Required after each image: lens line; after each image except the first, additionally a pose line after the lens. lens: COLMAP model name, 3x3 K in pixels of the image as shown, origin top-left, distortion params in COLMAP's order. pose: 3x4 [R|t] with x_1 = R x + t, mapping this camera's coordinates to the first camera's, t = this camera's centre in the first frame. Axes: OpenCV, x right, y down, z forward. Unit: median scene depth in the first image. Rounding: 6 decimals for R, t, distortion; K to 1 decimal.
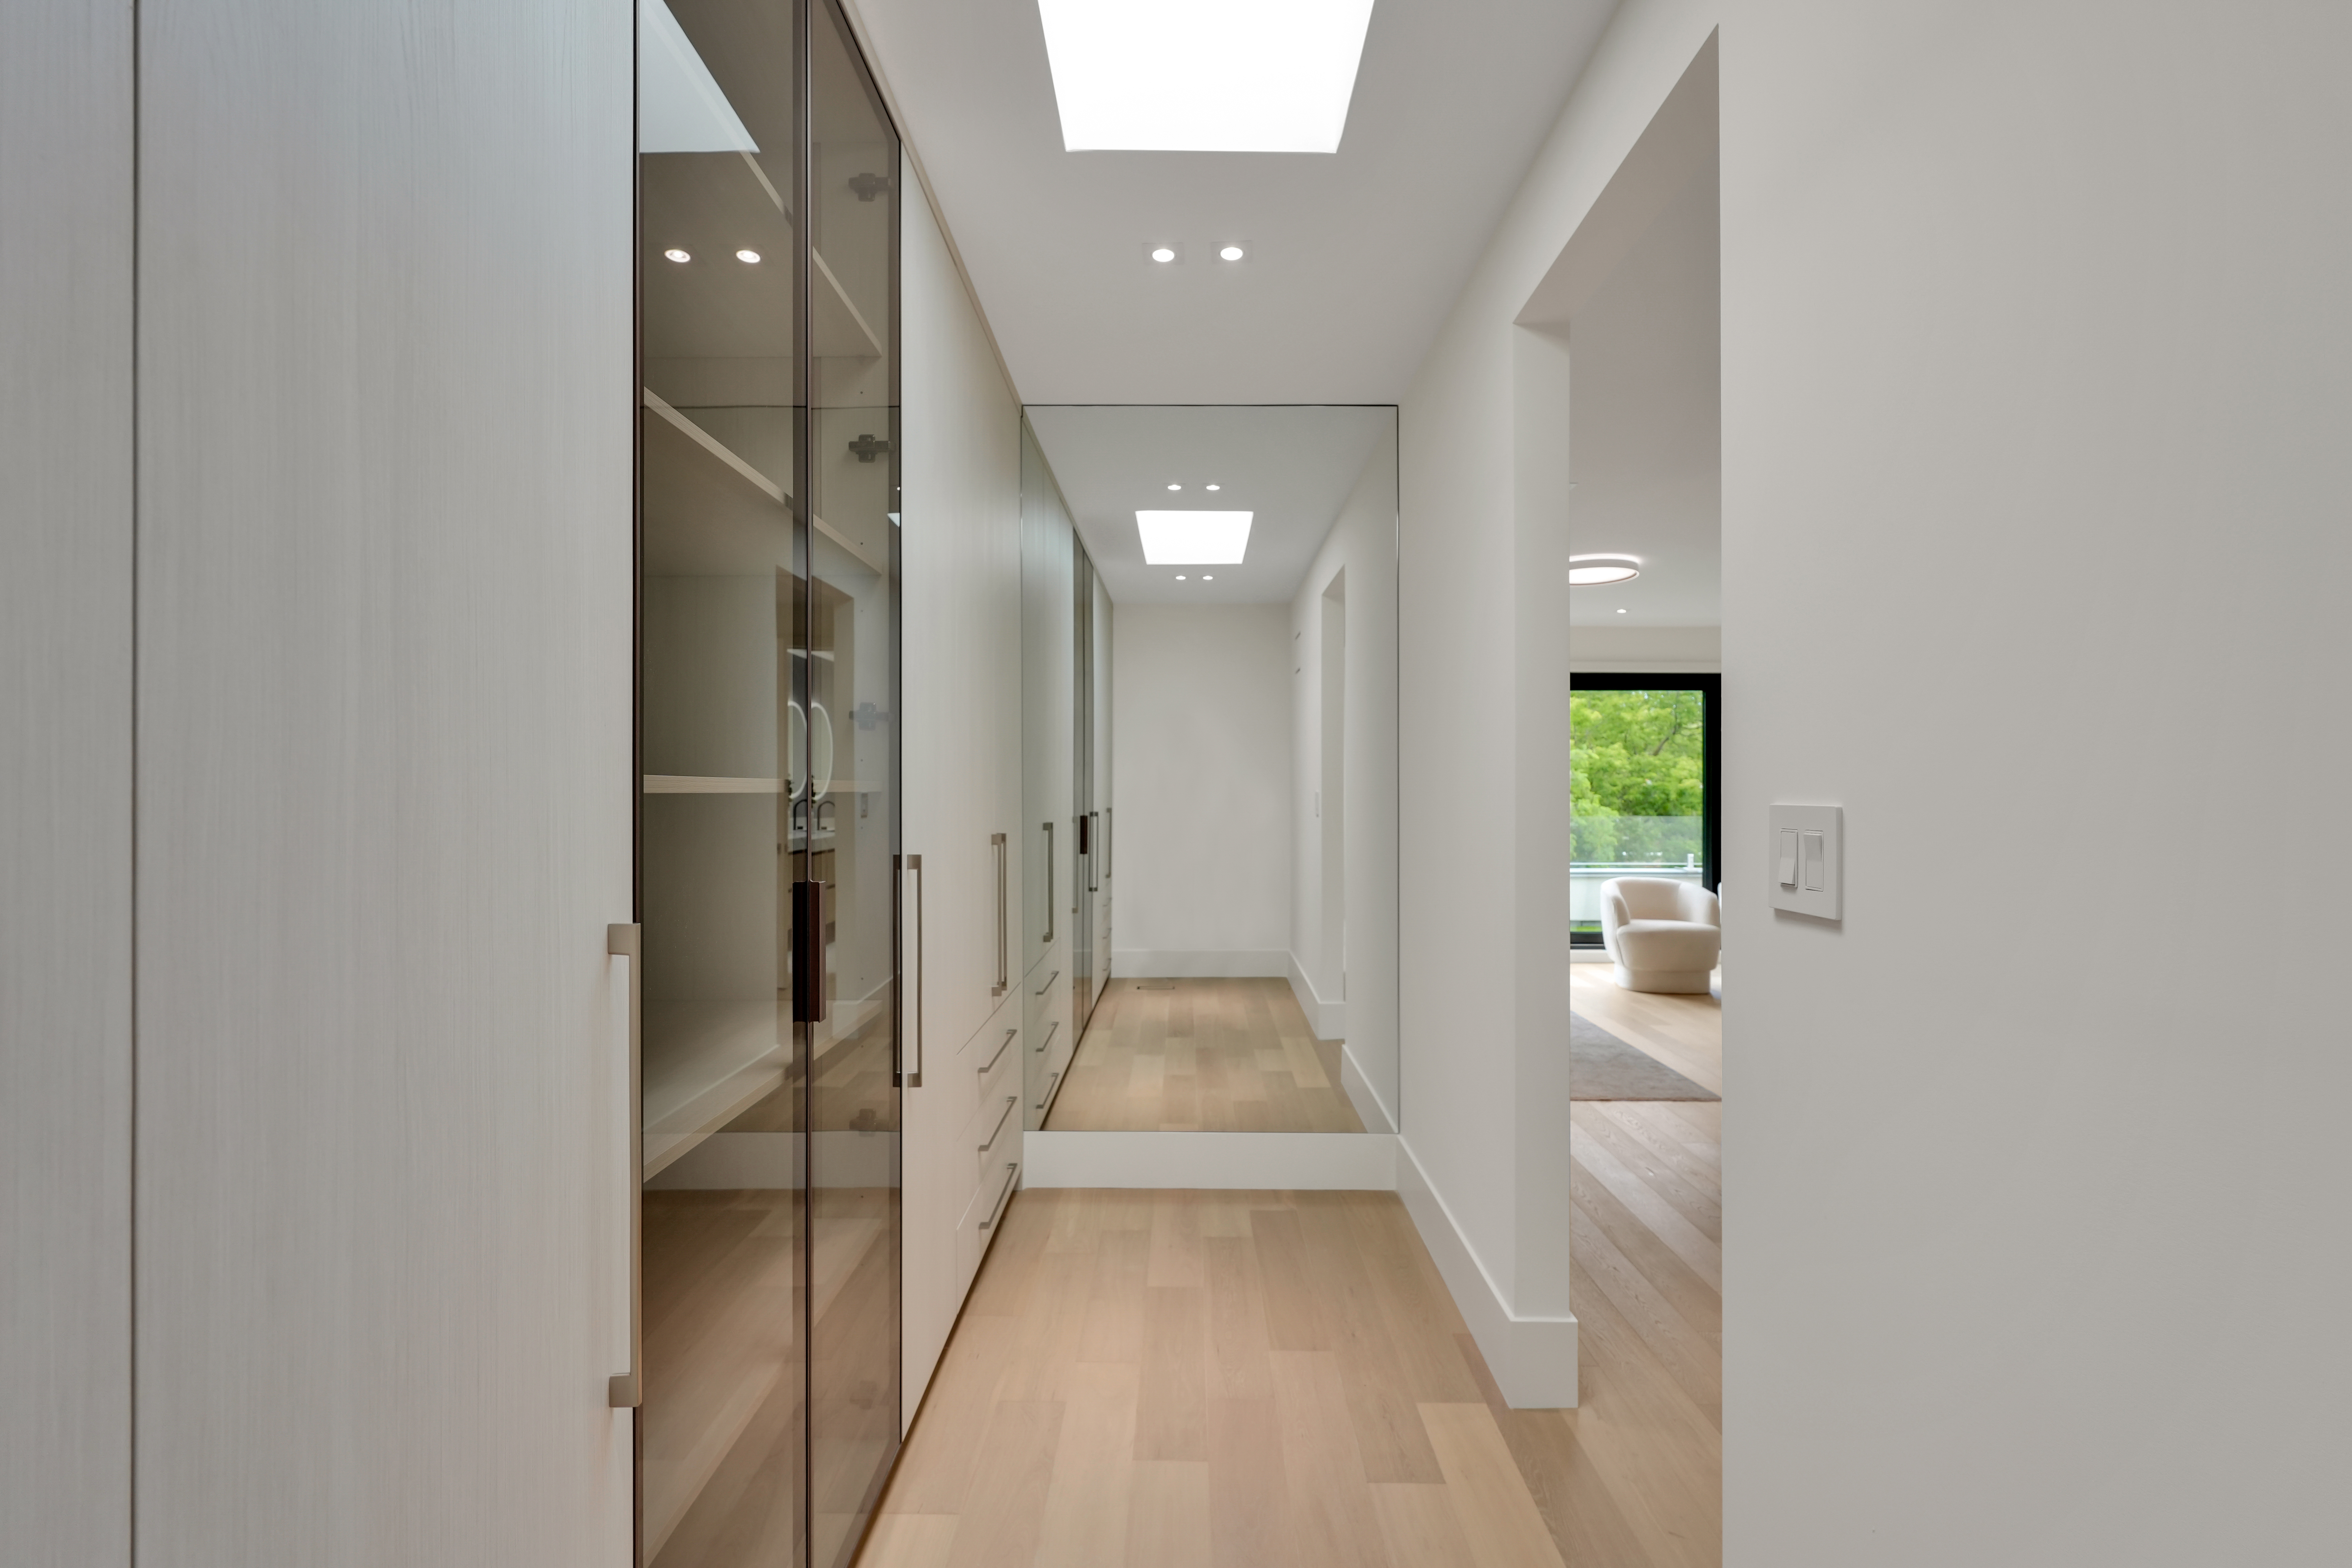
lens RADIAL K [[1020.3, 0, 1171.5], [0, 1020.3, 786.9], [0, 0, 1]] dist [0.000922, 0.000789]
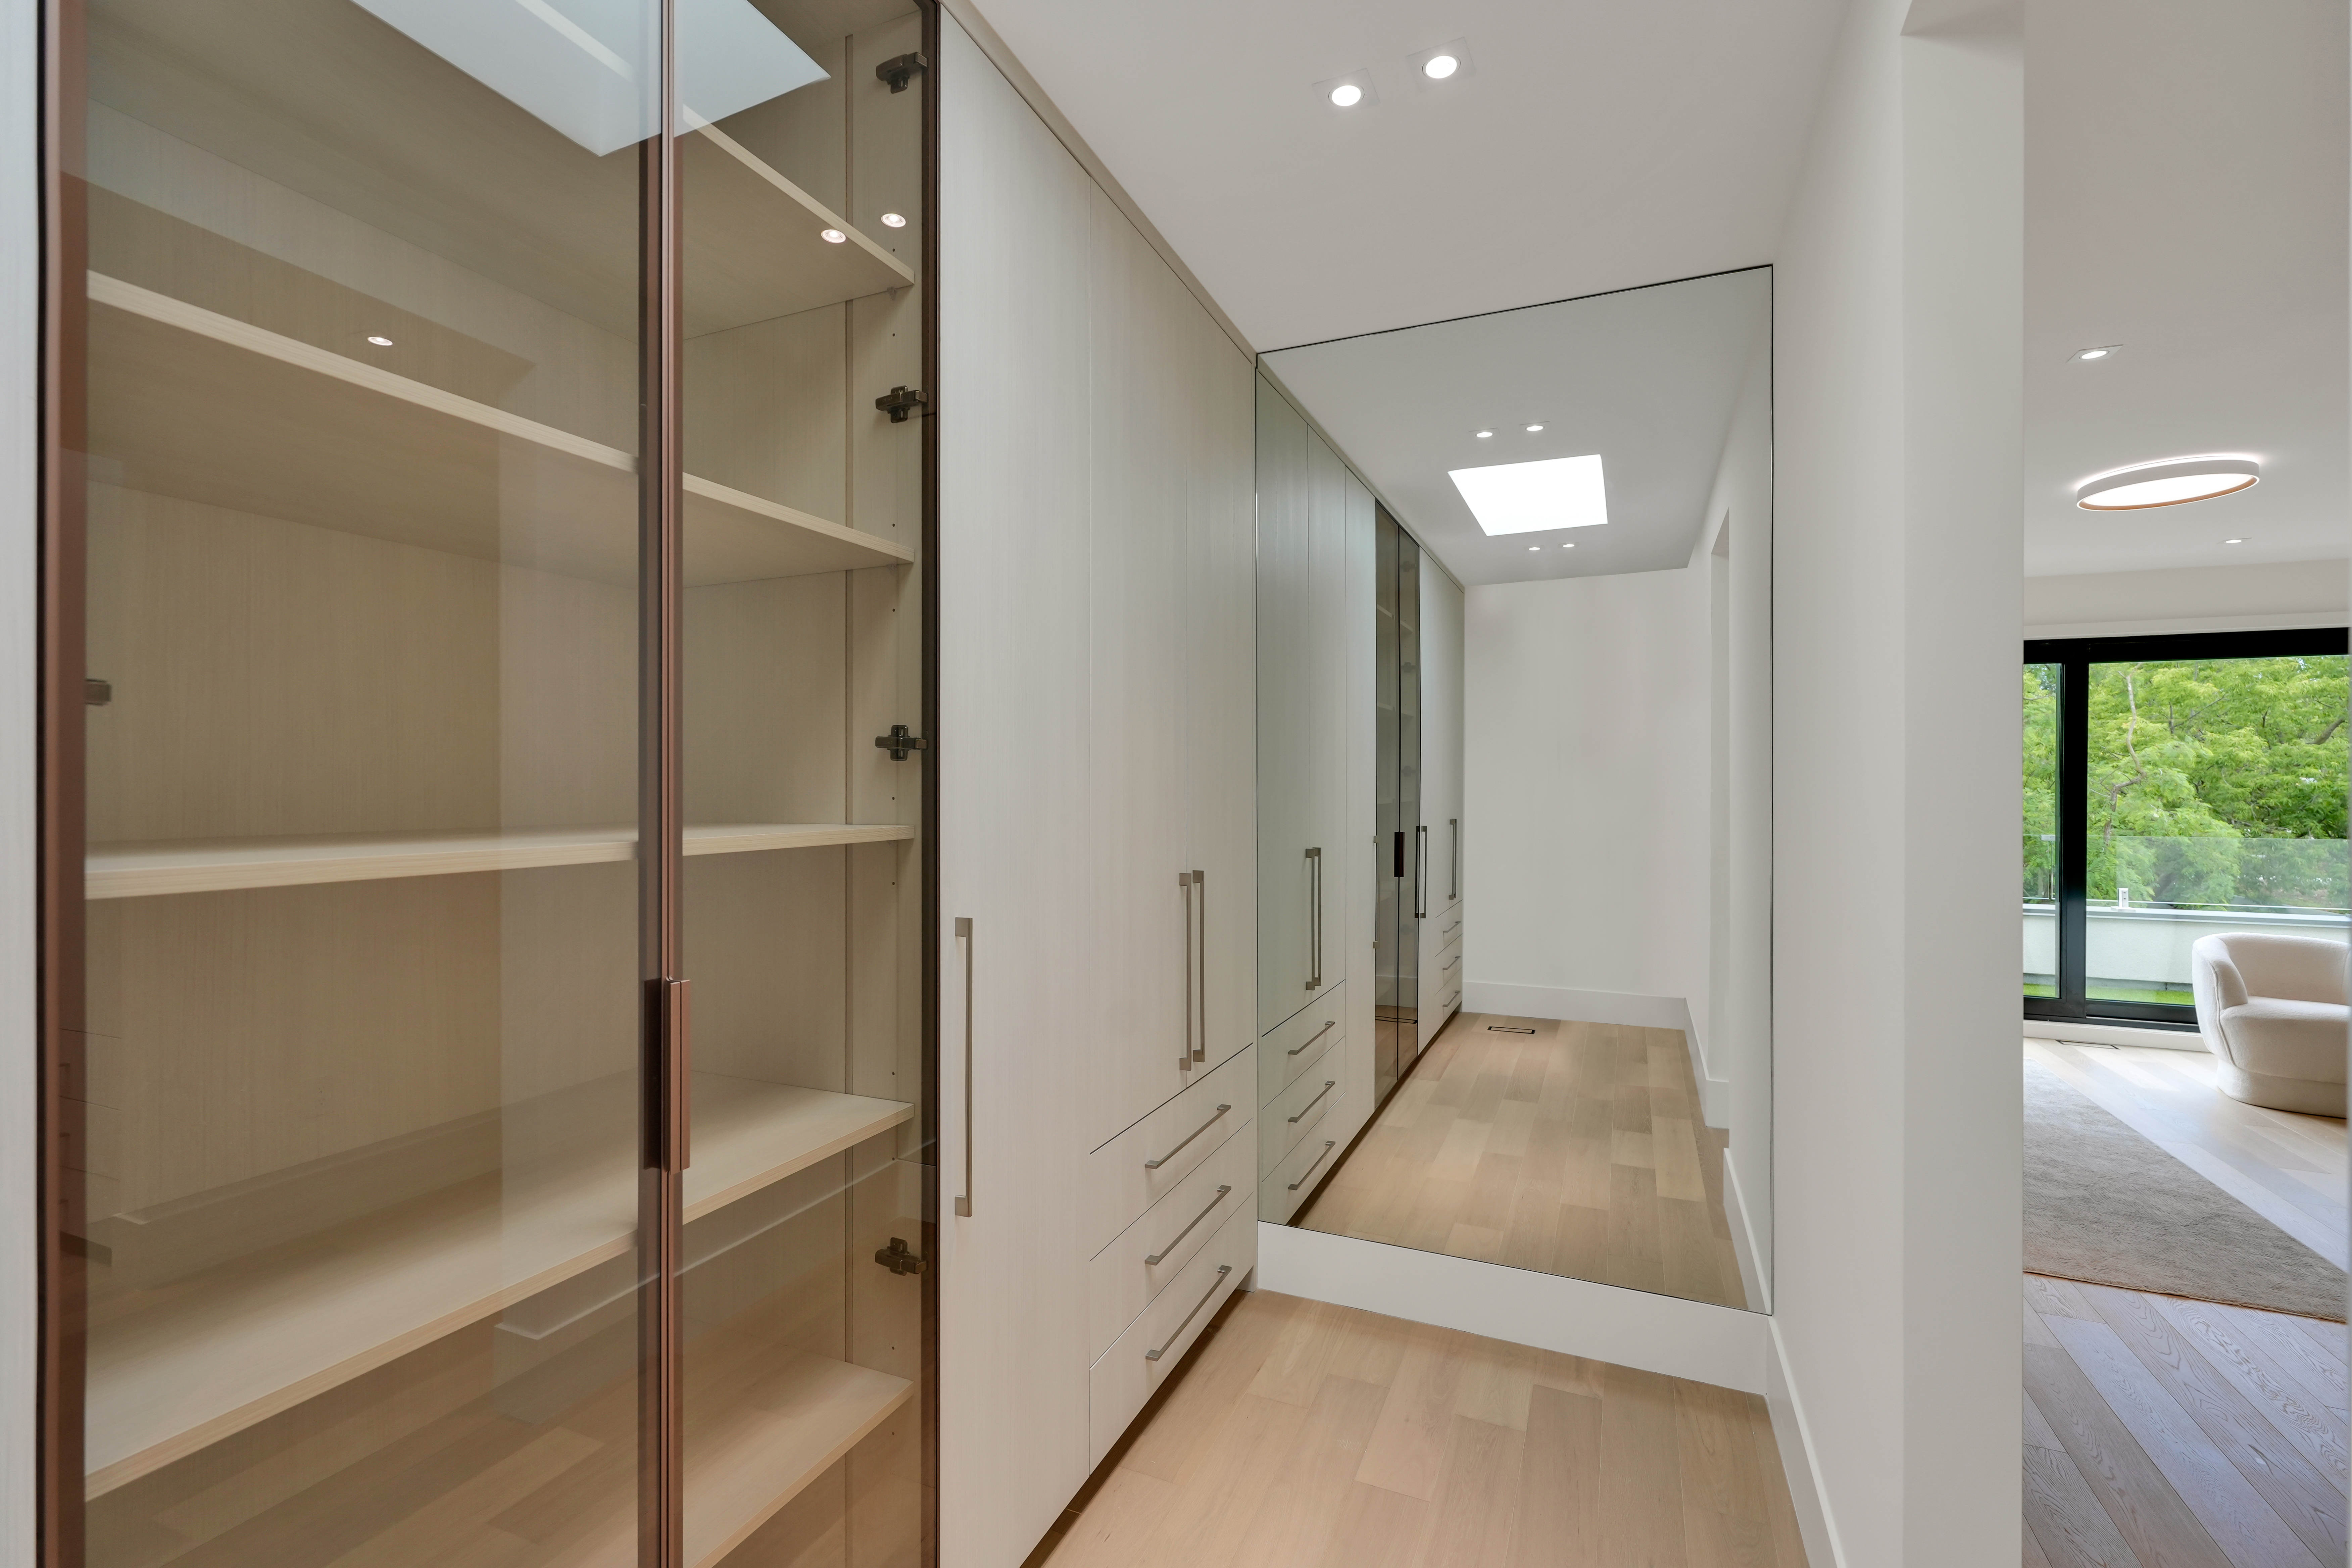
lens RADIAL K [[1020.3, 0, 1182.4], [0, 1020.3, 784.0], [0, 0, 1]] dist [0.000922, 0.000789]
pose [[0.921802, 0.002451, -0.387654, 0.087435], [-0.001526, 0.999995, 0.002694, -0.016463], [0.387659, -0.001892, 0.921801, 0.147480]]
